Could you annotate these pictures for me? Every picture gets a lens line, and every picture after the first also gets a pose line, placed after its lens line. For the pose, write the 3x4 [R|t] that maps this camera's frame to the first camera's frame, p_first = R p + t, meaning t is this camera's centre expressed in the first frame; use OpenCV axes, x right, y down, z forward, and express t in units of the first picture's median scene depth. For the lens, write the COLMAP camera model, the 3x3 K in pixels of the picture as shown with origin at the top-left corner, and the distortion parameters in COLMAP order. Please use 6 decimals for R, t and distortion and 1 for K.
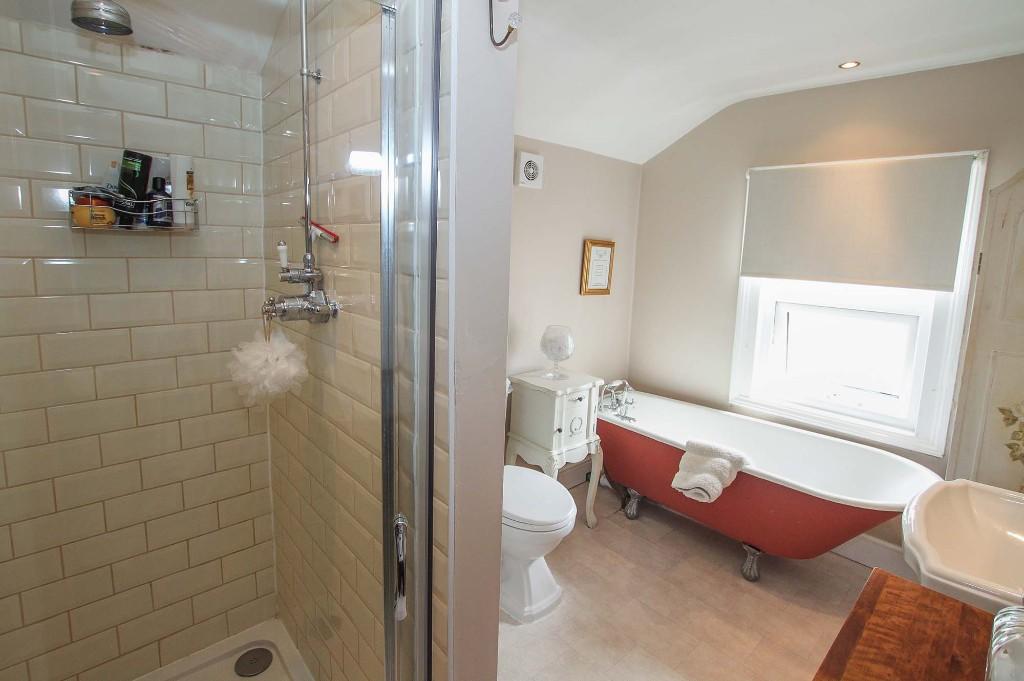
lens RADIAL K [[482.8, 0, 516.0], [0, 482.8, 319.0], [0, 0, 1]] dist [-0.032191, 0.007706]
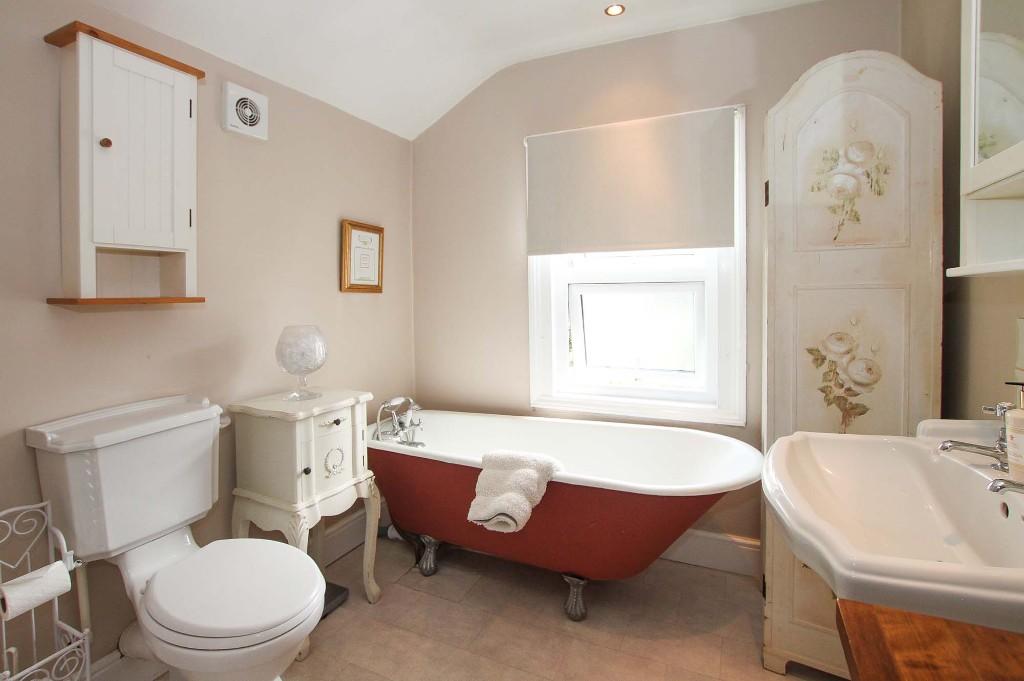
lens RADIAL K [[482.8, 0, 516.0], [0, 482.8, 319.0], [0, 0, 1]] dist [-0.032191, 0.007706]
pose [[0.920391, -0.058813, 0.386551, 0.110152], [0.094214, 0.992853, -0.073264, 0.091300], [-0.379479, 0.103850, 0.919353, 0.232011]]
